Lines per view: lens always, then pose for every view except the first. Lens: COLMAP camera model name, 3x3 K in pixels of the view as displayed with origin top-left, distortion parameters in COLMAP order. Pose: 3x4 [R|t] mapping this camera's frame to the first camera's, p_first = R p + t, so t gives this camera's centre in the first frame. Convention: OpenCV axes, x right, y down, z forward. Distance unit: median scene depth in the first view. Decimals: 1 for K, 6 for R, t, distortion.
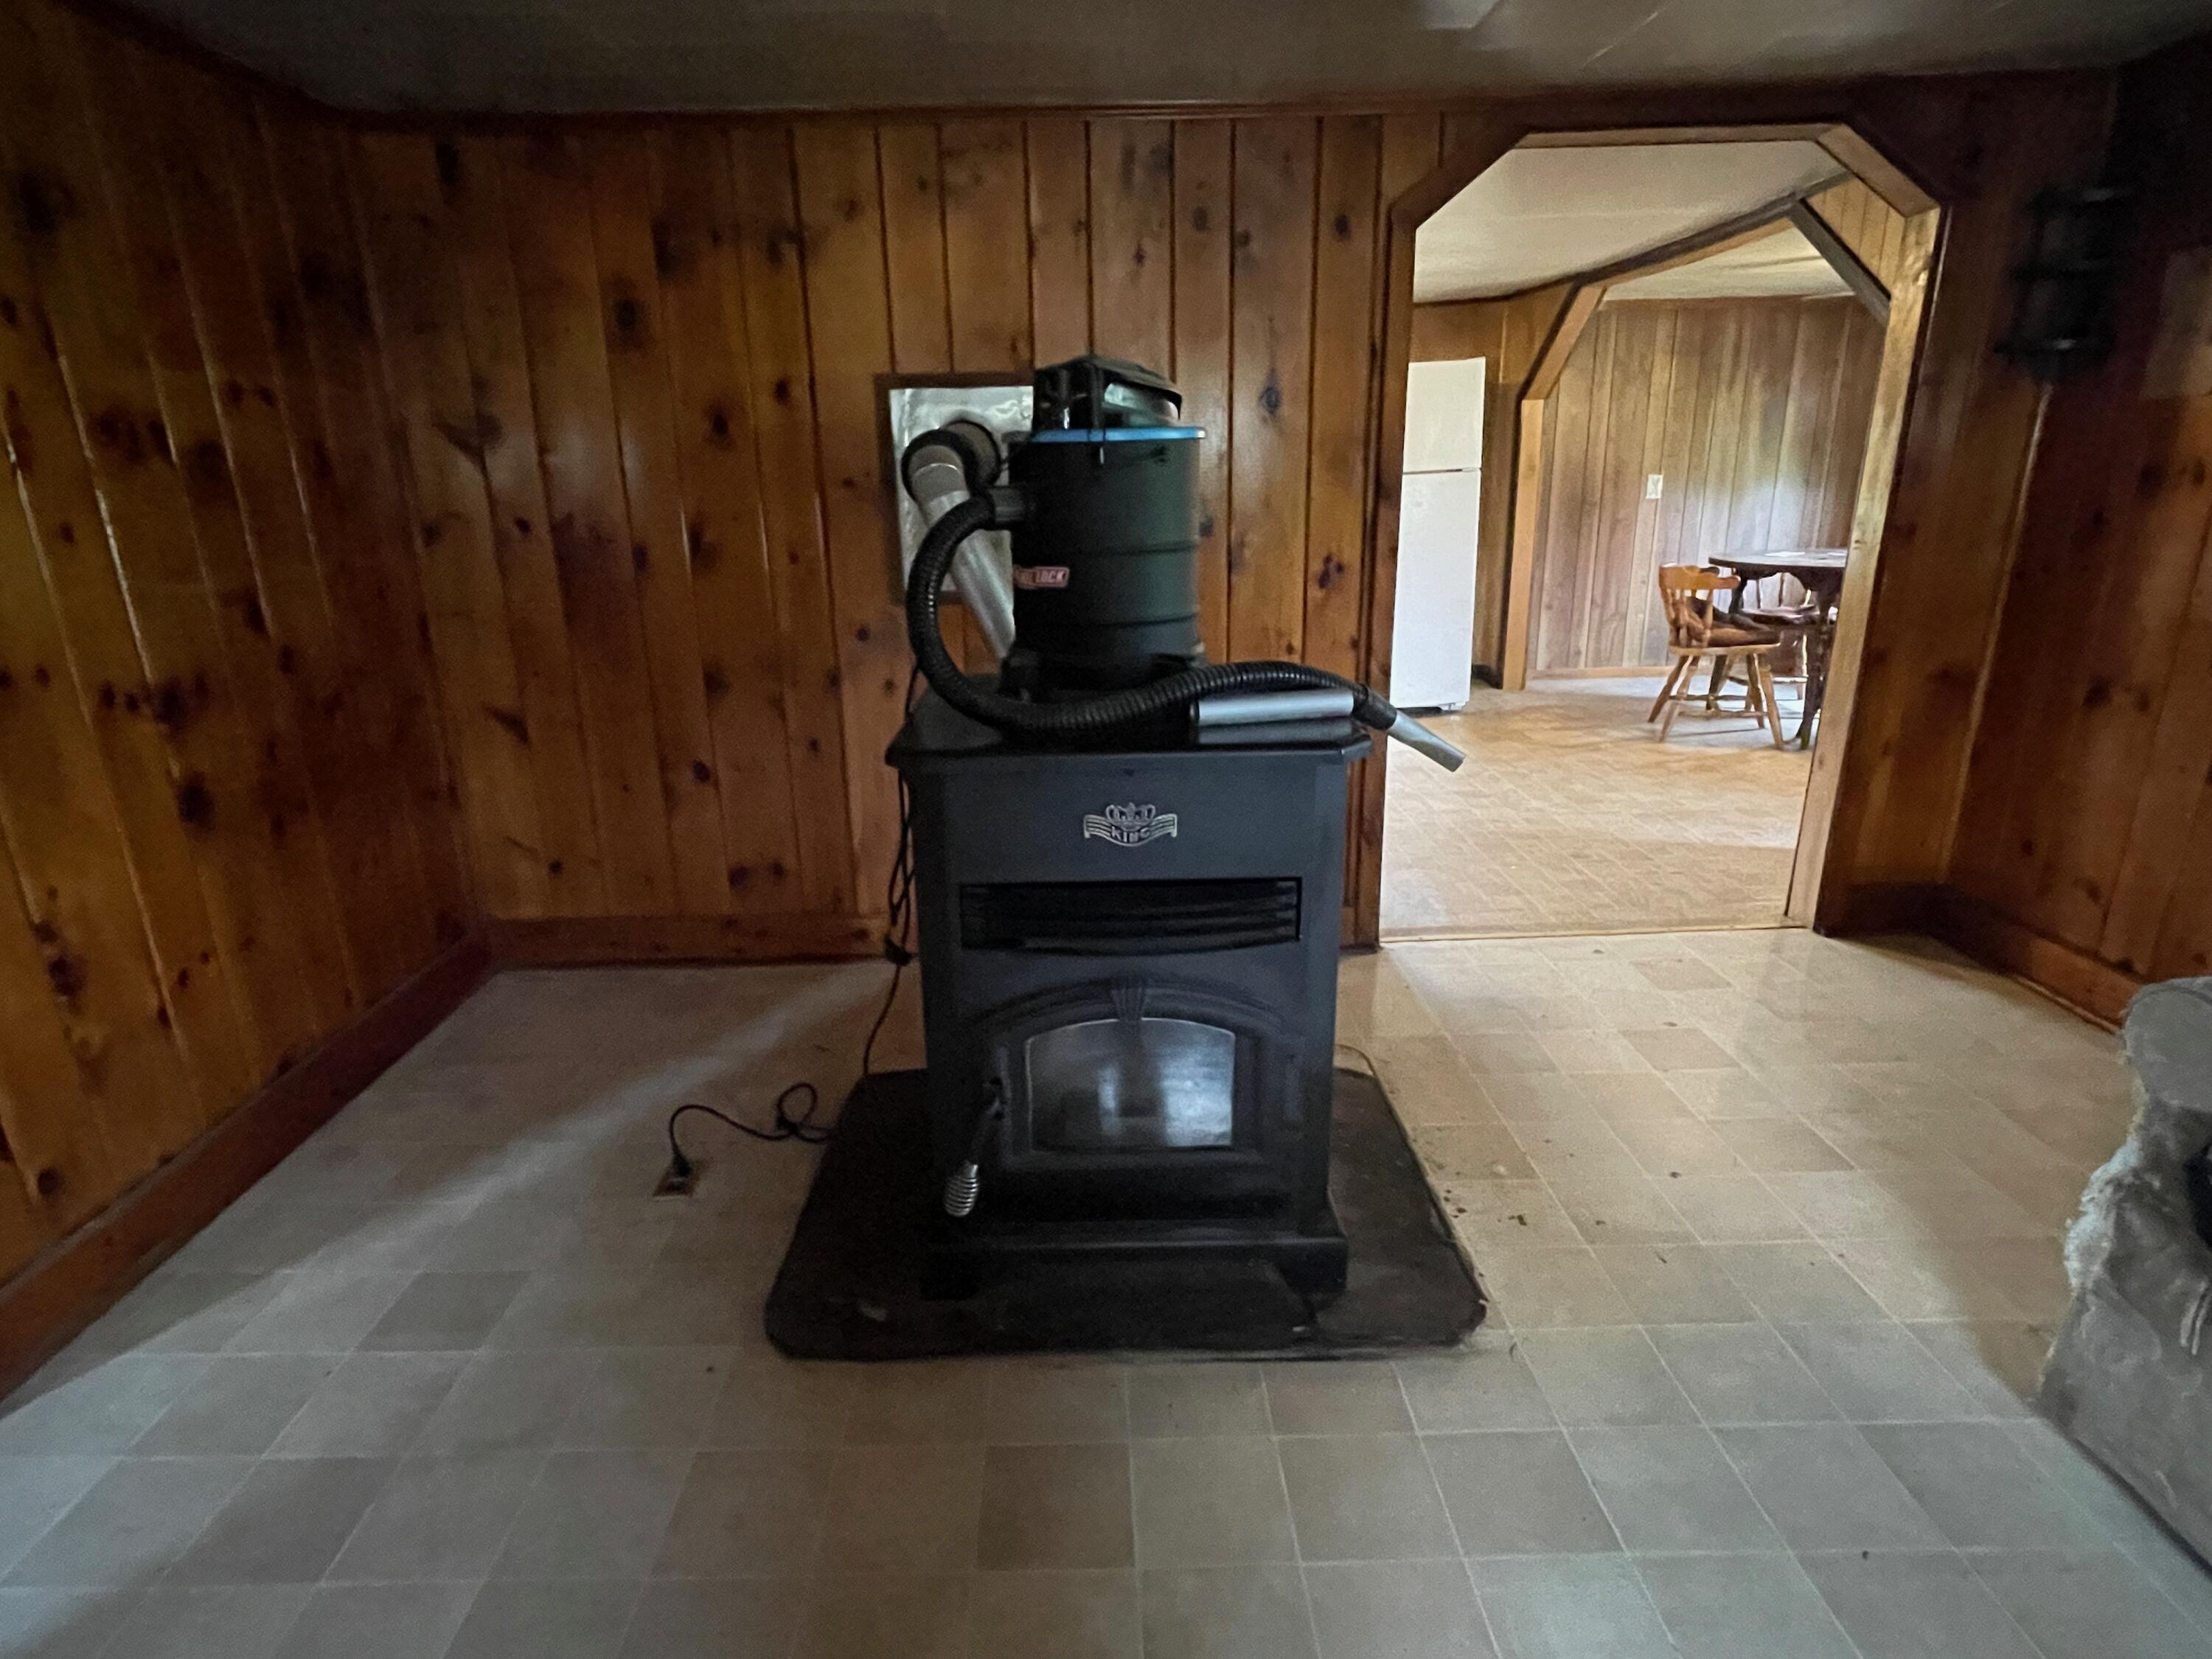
lens RADIAL K [[1173.8, 0, 1102.9], [0, 1173.8, 827.2], [0, 0, 1]] dist [0.001158, 0.001208]
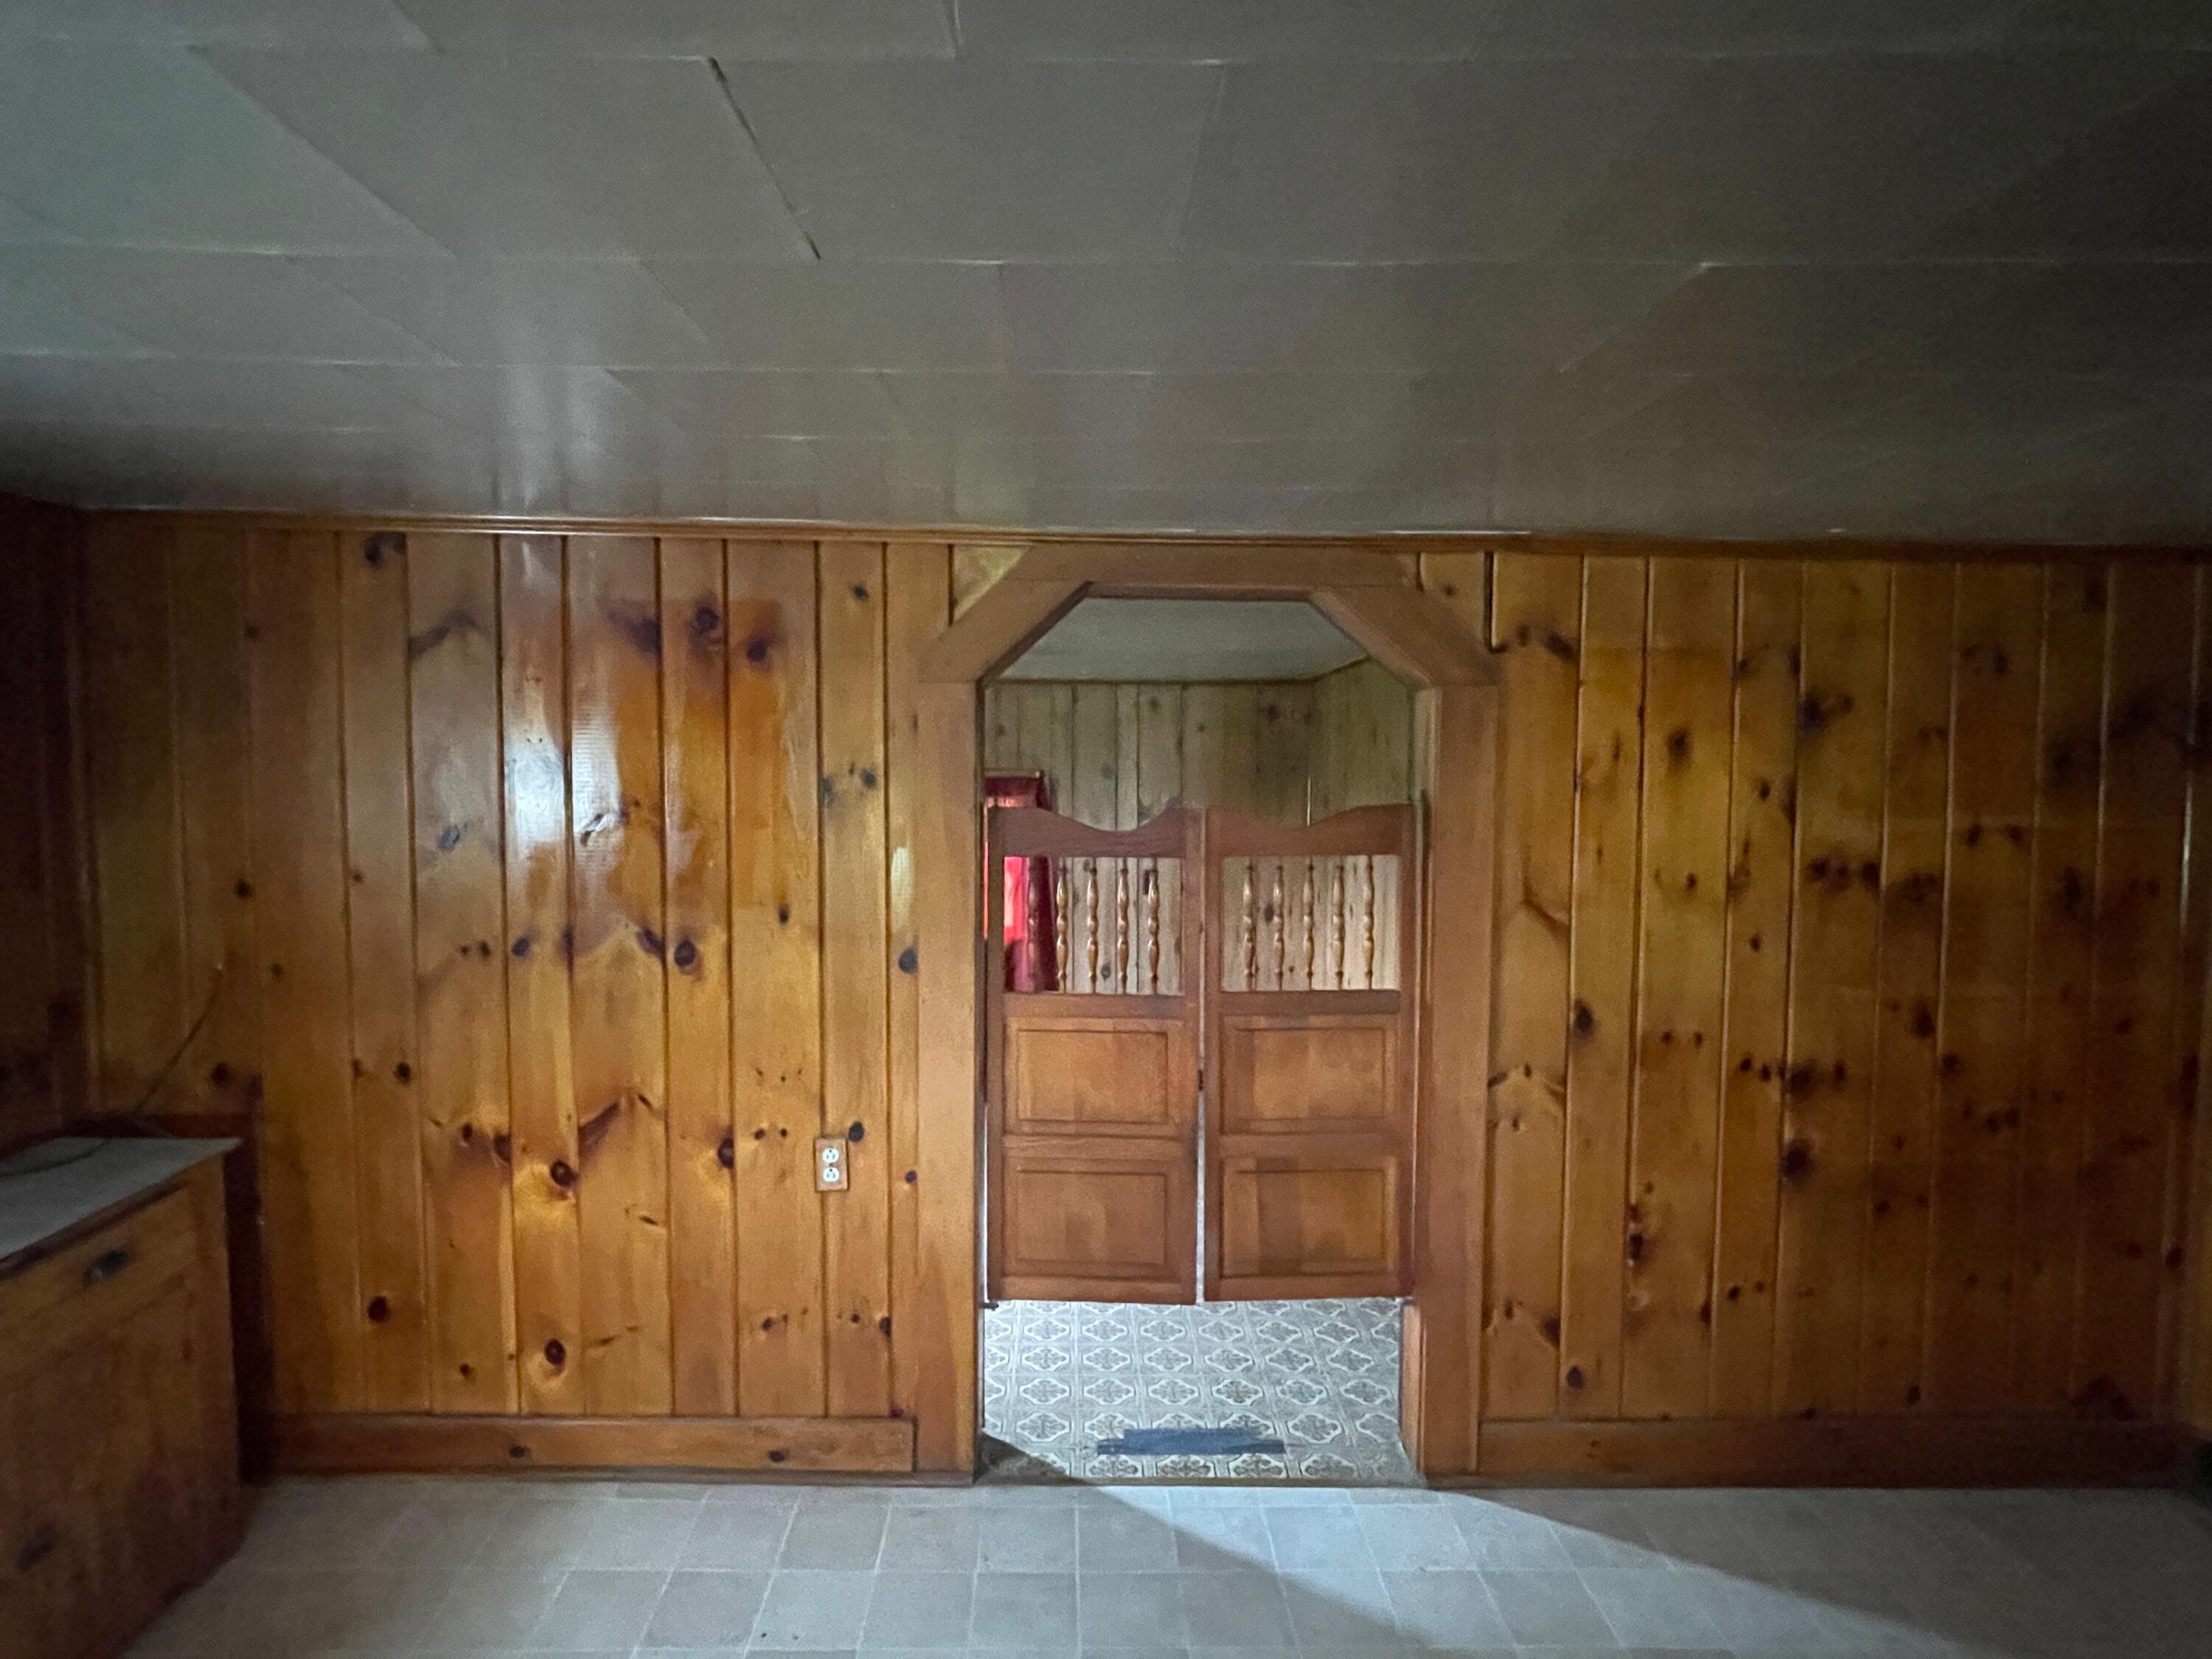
lens RADIAL K [[1173.8, 0, 1103.0], [0, 1173.8, 841.4], [0, 0, 1]] dist [0.001158, 0.001208]
pose [[-0.004730, 0.066240, -0.997792, 0.419476], [-0.294845, 0.953353, 0.064688, -0.209784], [0.955533, 0.294500, 0.015021, 0.215438]]
